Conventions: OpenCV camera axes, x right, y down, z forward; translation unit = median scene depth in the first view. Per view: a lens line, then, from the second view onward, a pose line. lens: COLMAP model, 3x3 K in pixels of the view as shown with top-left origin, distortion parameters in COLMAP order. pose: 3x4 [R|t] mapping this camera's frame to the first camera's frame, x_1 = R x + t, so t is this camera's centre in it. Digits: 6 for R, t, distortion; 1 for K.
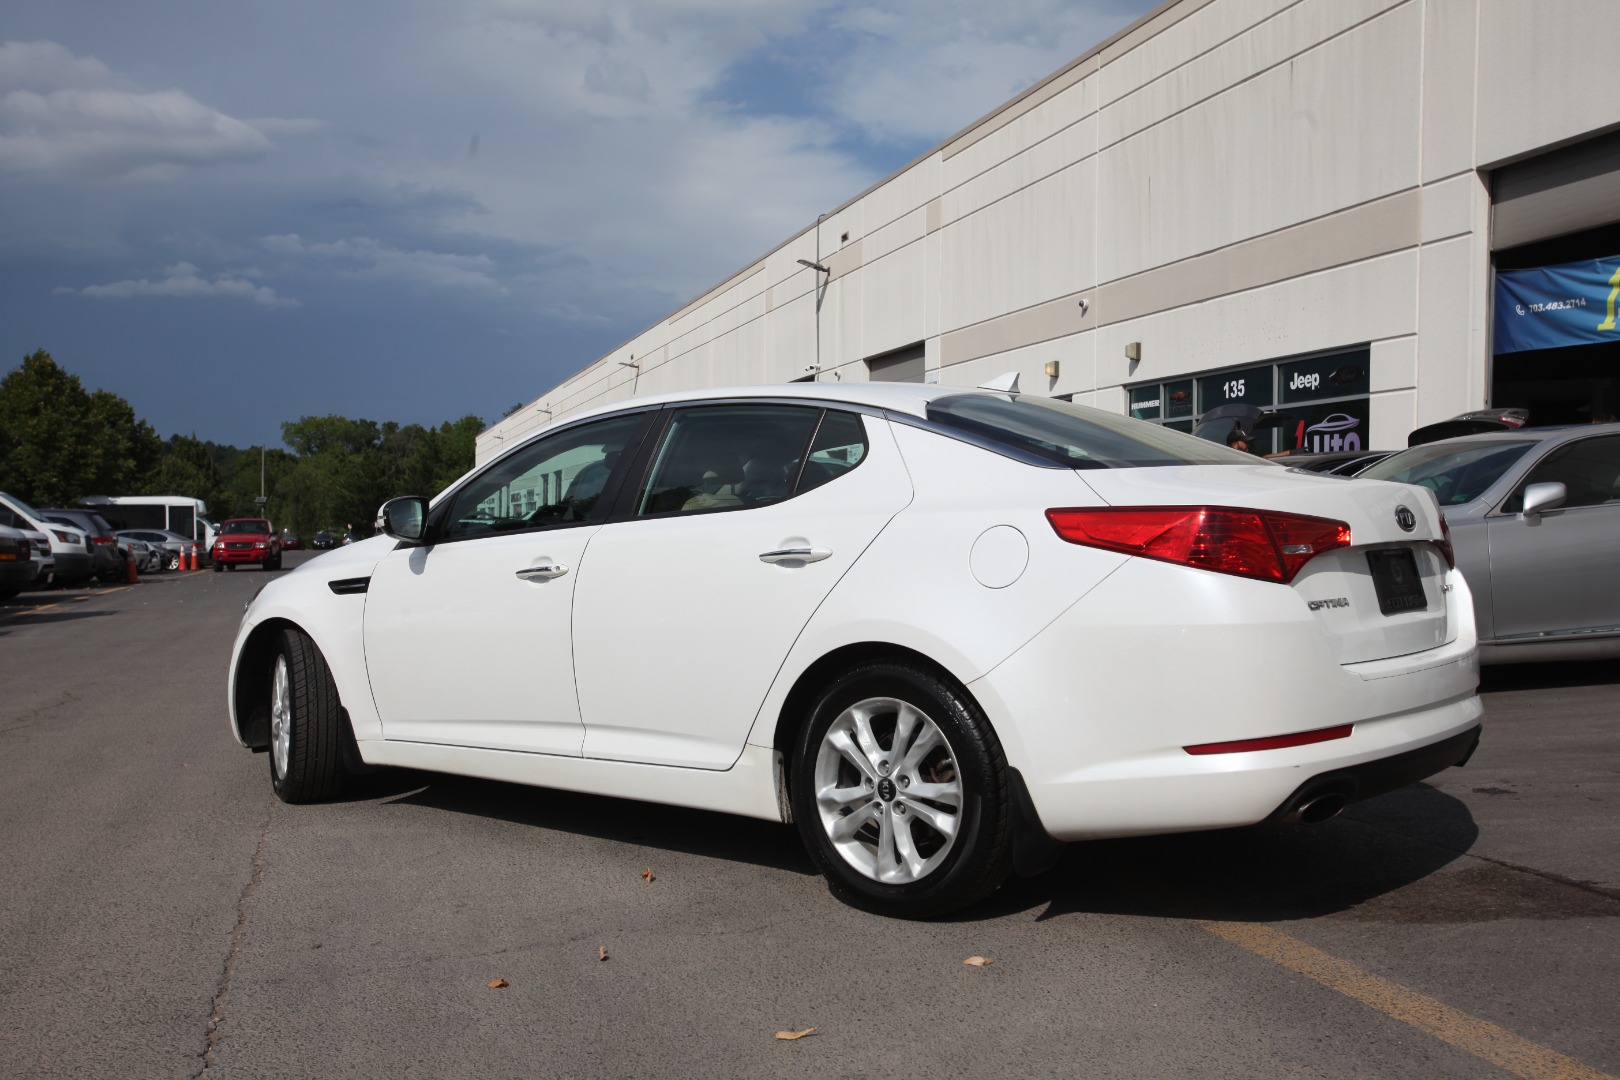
lens RADIAL K [[1543.8, 0, 810.0], [0, 1543.8, 540.0], [0, 0, 1]] dist [-0.003275, 0.018670]
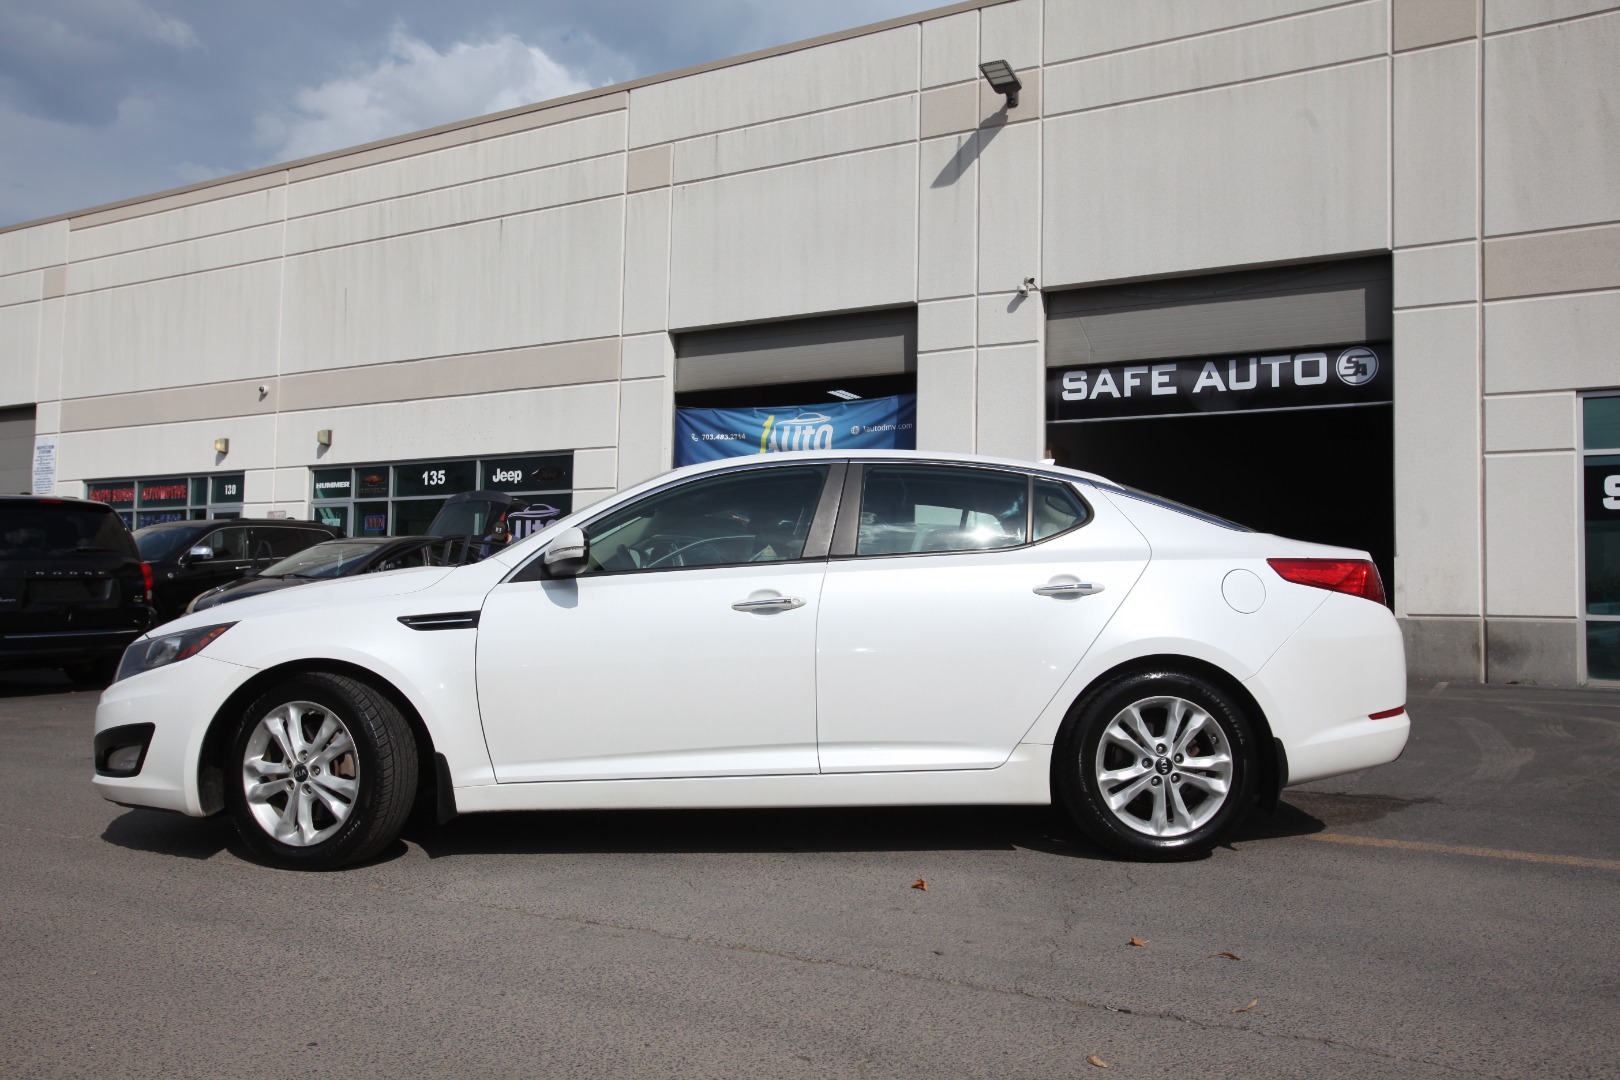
lens RADIAL K [[1291.7, 0, 804.7], [0, 1291.7, 537.8], [0, 0, 1]] dist [-0.003964, 0.001324]
pose [[0.725972, 0.047261, 0.686099, -0.241521], [-0.006968, 0.998090, -0.061379, 0.009192], [-0.687689, 0.039779, 0.724915, 0.101995]]
